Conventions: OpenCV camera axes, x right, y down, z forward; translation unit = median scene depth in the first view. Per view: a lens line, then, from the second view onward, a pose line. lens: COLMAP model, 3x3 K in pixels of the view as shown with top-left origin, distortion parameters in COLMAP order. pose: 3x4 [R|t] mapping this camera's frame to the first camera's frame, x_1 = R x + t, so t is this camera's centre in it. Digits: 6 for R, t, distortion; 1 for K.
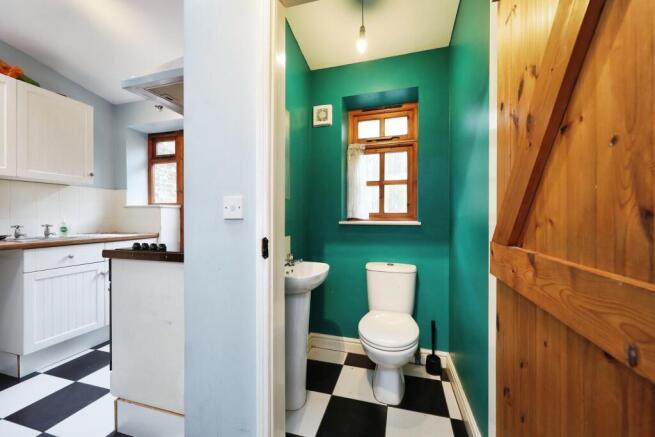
lens RADIAL K [[261.9, 0, 327.5], [0, 261.9, 218.5], [0, 0, 1]] dist [-0.000457, -0.000074]
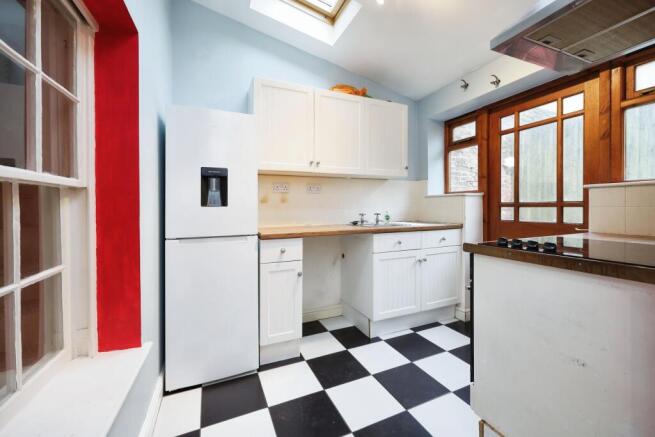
lens RADIAL K [[266.4, 0, 328.0], [0, 266.4, 209.4], [0, 0, 1]] dist [-0.000042, 0.000038]
pose [[0.642852, 0.001709, -0.765989, -0.270476], [0.001322, 0.999994, 0.003340, 0.001712], [0.765989, -0.003160, 0.642845, 0.038378]]
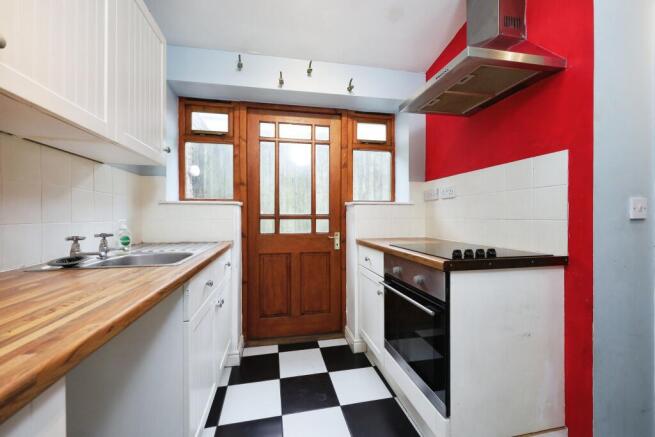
lens RADIAL K [[271.7, 0, 327.5], [0, 271.7, 218.5], [0, 0, 1]] dist [0.026278, -0.000013]
pose [[0.886879, -0.006048, 0.461961, -0.893338], [0.006841, 0.999977, -0.000043, -0.004863], [-0.461950, 0.003199, 0.886900, 0.252853]]
